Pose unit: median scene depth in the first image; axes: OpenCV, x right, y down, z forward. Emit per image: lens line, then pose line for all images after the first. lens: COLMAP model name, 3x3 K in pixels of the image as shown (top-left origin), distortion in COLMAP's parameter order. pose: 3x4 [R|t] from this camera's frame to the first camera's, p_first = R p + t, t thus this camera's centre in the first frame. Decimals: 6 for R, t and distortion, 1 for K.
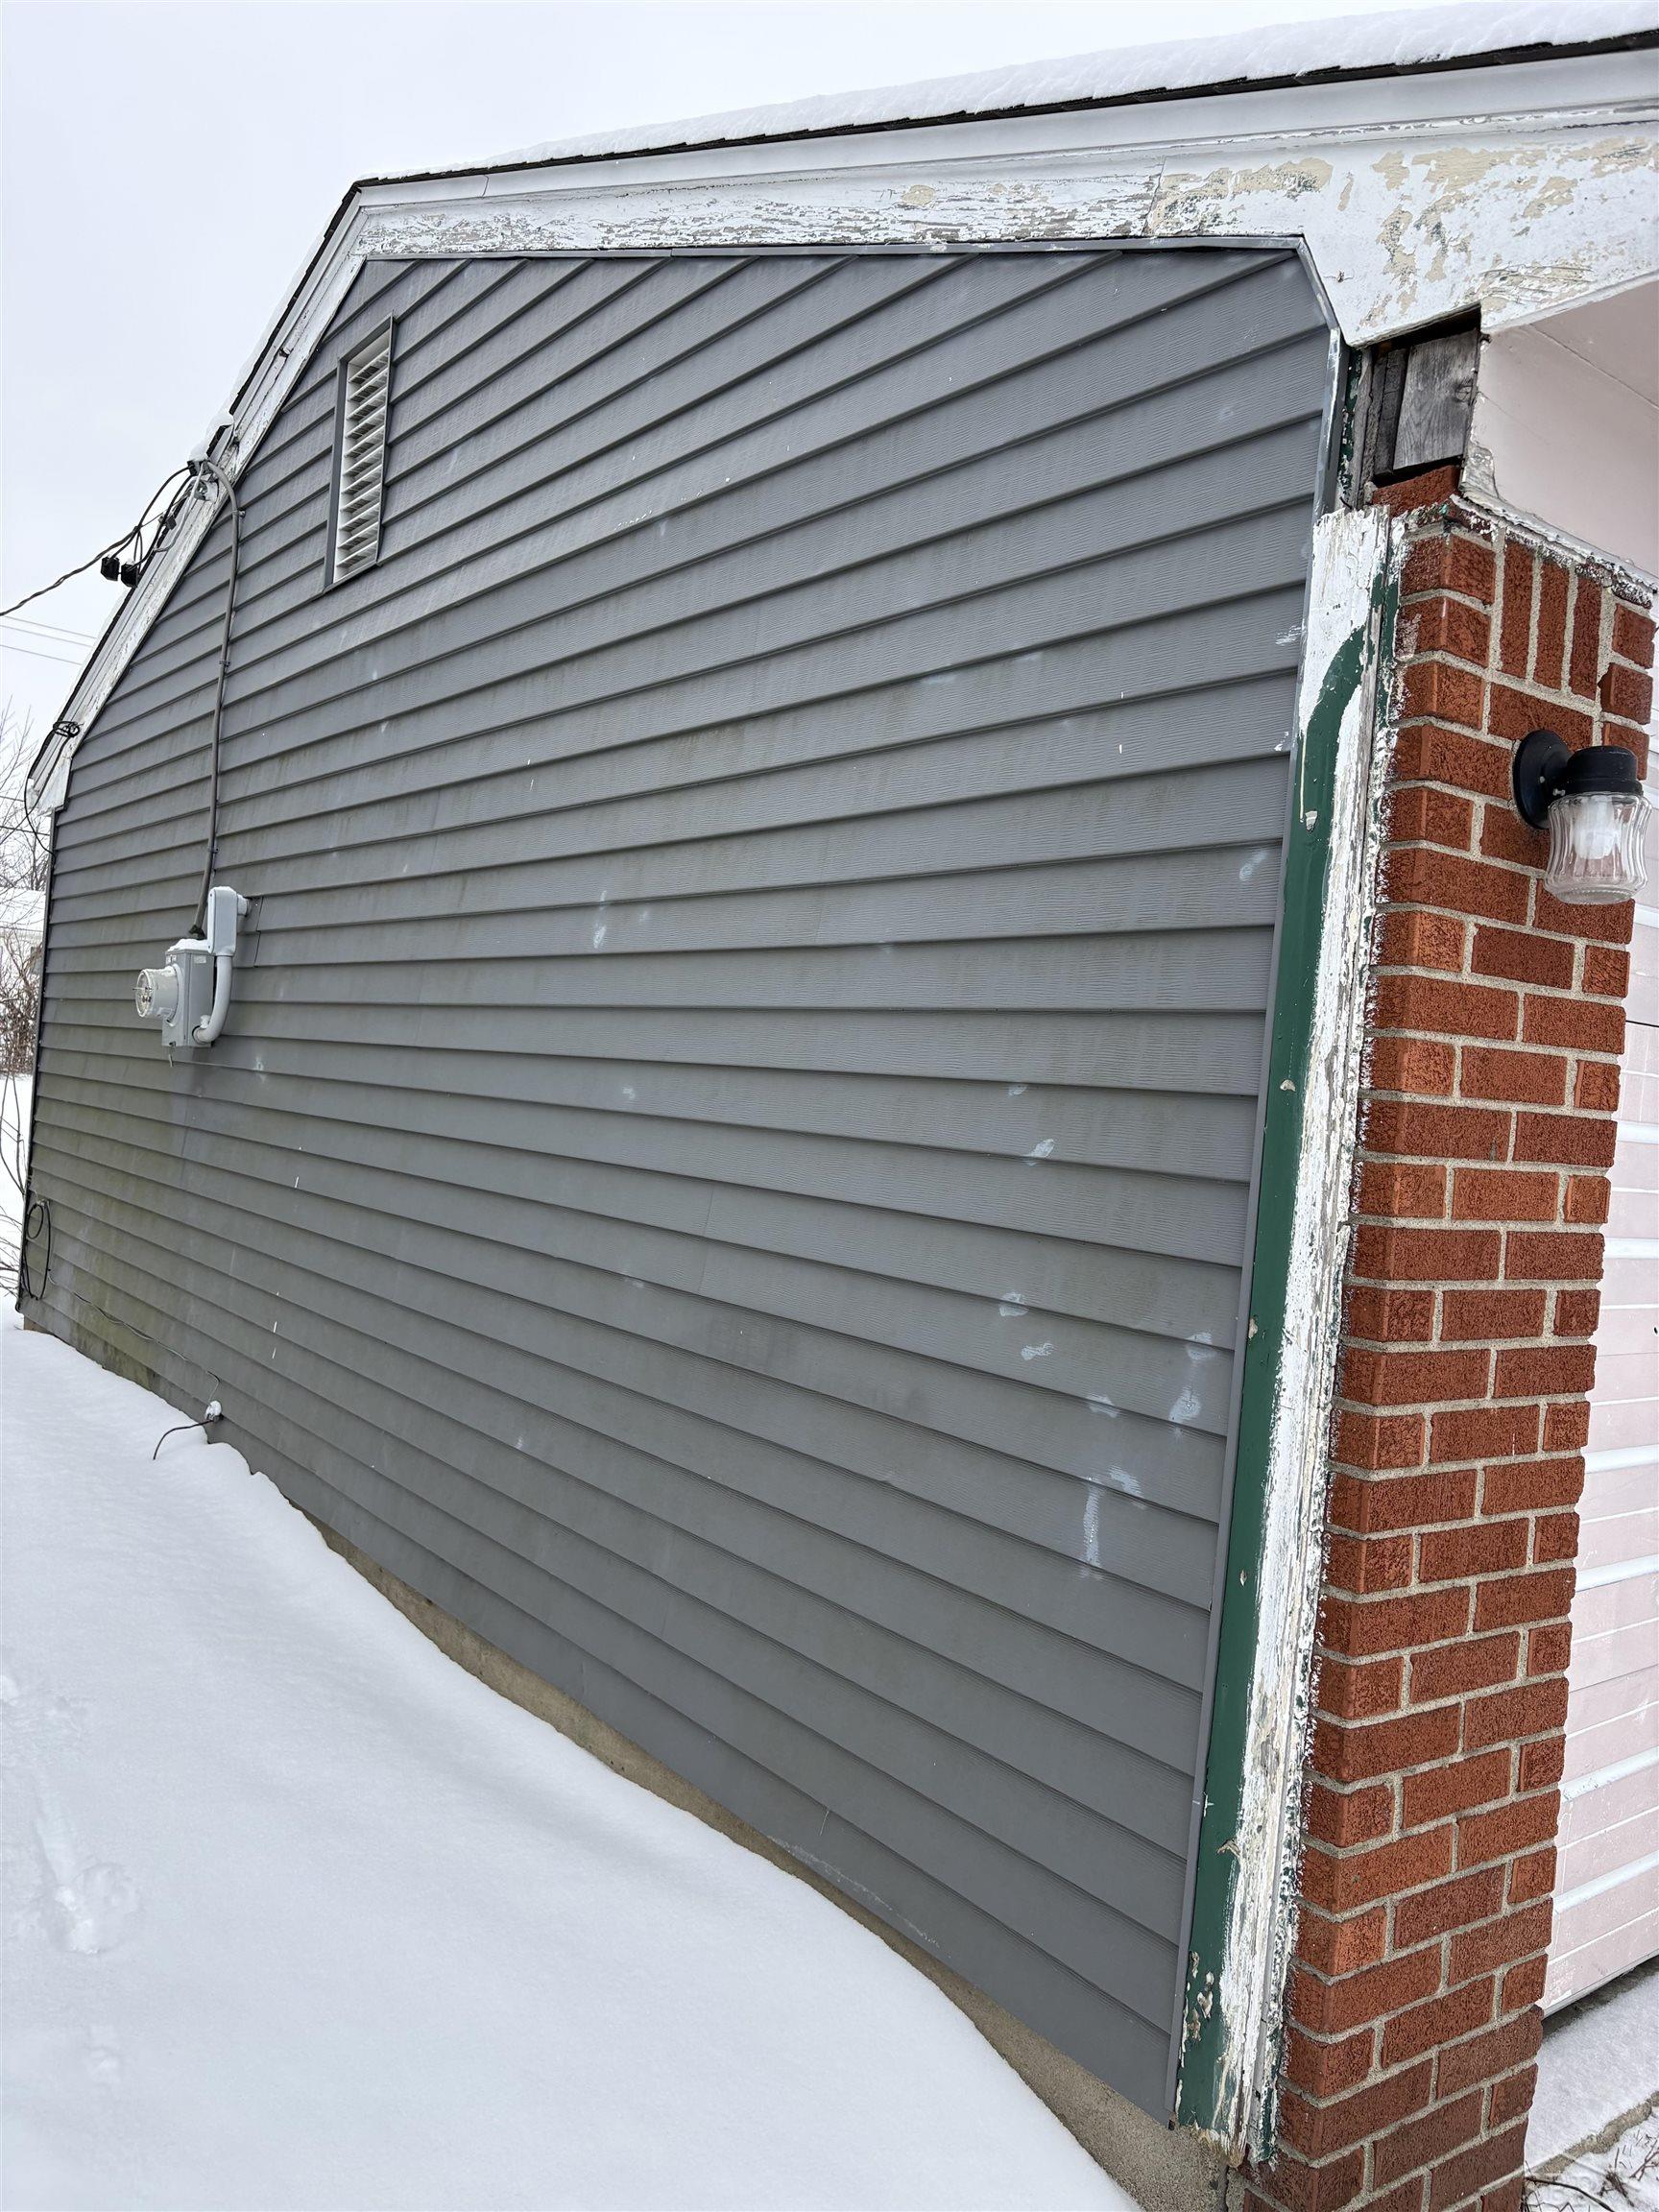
lens RADIAL K [[1662.0, 0, 829.1], [0, 1662.0, 1111.5], [0, 0, 1]] dist [0.042588, -0.004110]
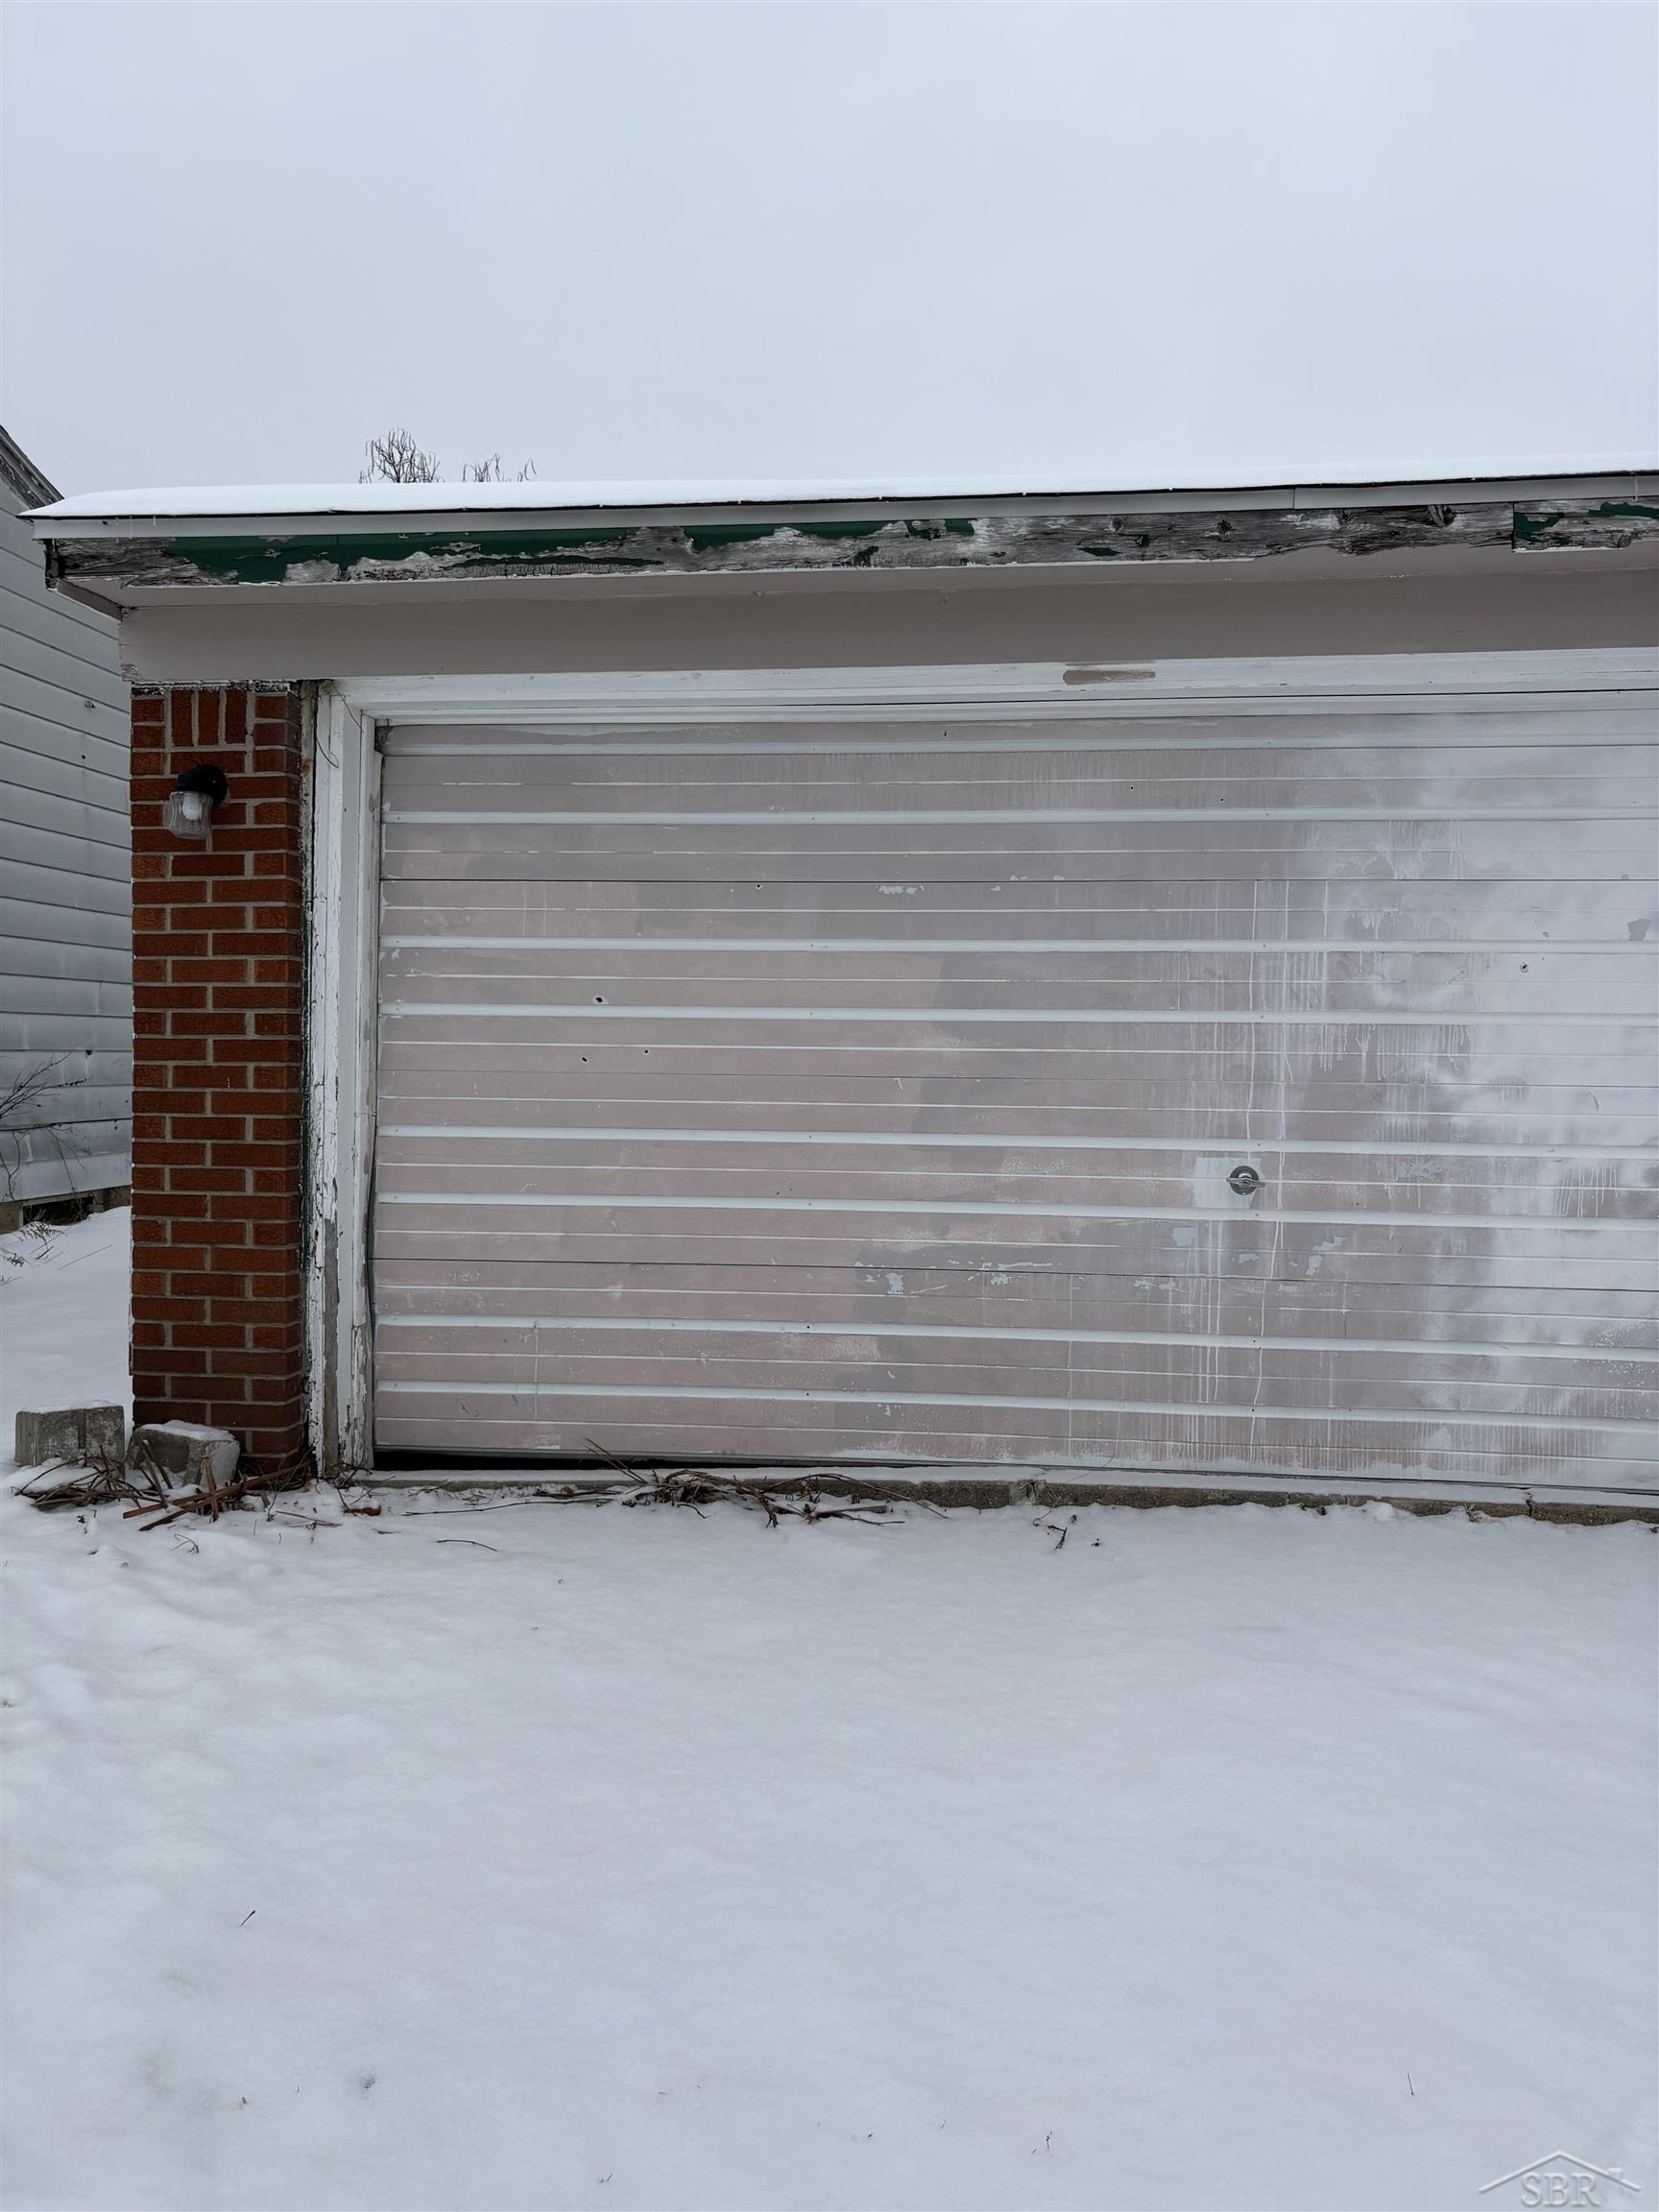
lens RADIAL K [[1662.0, 0, 827.9], [0, 1662.0, 1100.0], [0, 0, 1]] dist [0.042588, -0.004110]
pose [[0.717747, -0.060695, -0.693653, 2.558936], [0.038232, 0.998126, -0.047777, 0.364058], [0.695253, 0.007772, 0.718723, -0.040649]]
